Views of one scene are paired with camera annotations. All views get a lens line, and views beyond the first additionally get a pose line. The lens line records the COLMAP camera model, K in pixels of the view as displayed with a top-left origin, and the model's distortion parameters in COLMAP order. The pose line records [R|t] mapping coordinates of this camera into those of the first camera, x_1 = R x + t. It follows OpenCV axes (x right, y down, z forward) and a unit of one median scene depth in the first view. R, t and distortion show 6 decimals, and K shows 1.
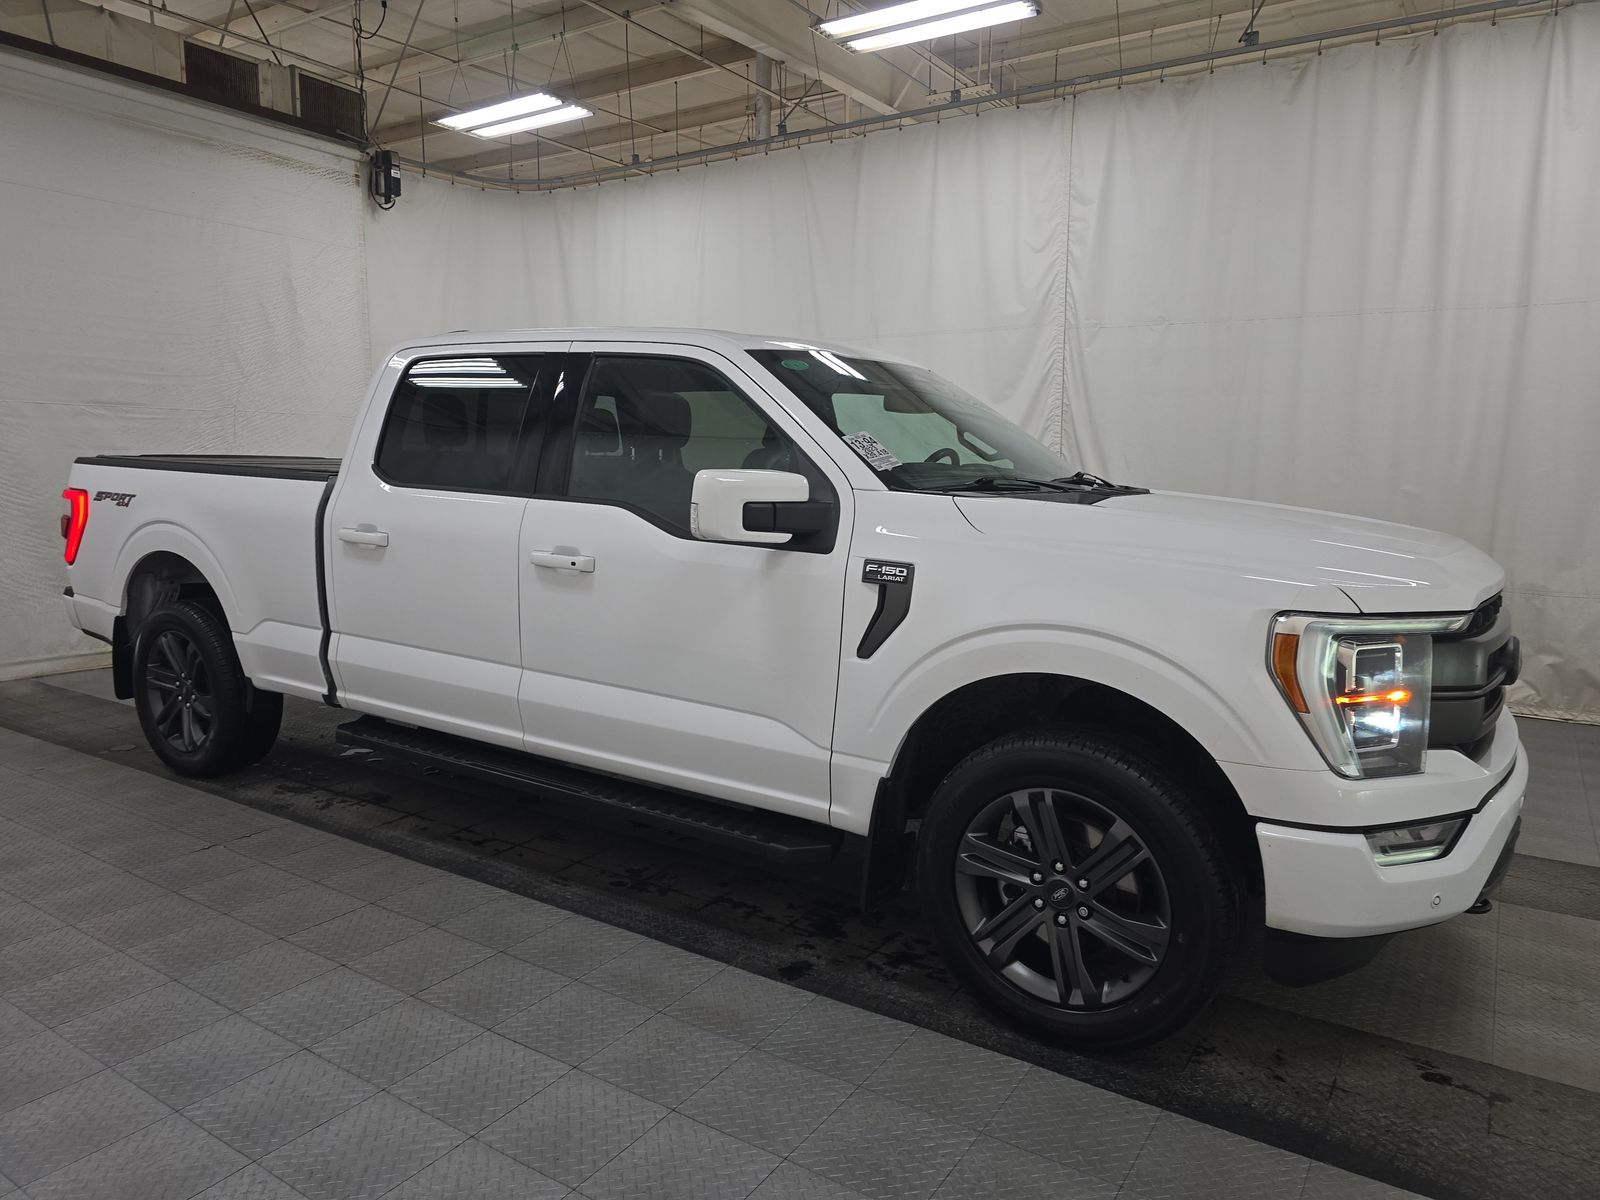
lens RADIAL K [[1069.4, 0, 805.4], [0, 1069.4, 604.6], [0, 0, 1]] dist [0.039464, -0.037788]
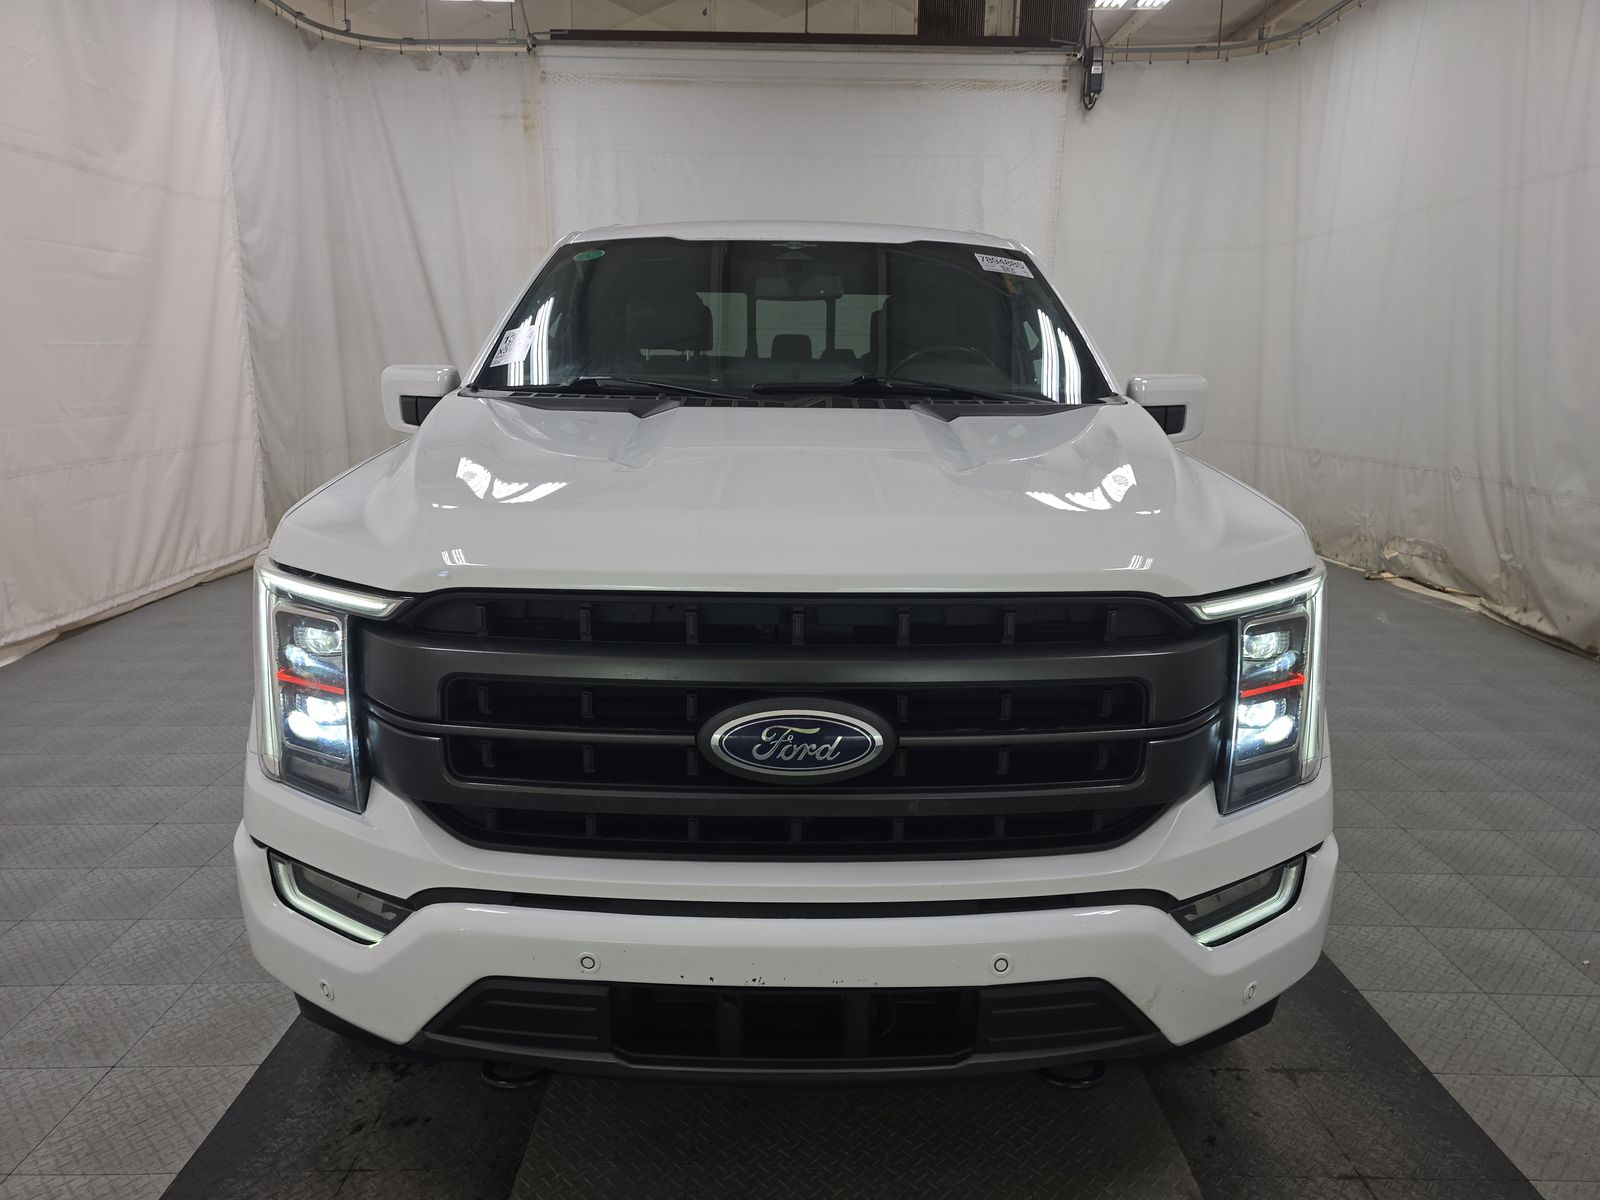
lens RADIAL K [[1069.4, 0, 804.3], [0, 1069.4, 595.0], [0, 0, 1]] dist [0.039464, -0.037788]
pose [[0.559005, 0.169553, -0.811644, 0.363418], [-0.109431, 0.985393, 0.130481, -0.029228], [0.821912, 0.015880, 0.569394, 0.241601]]
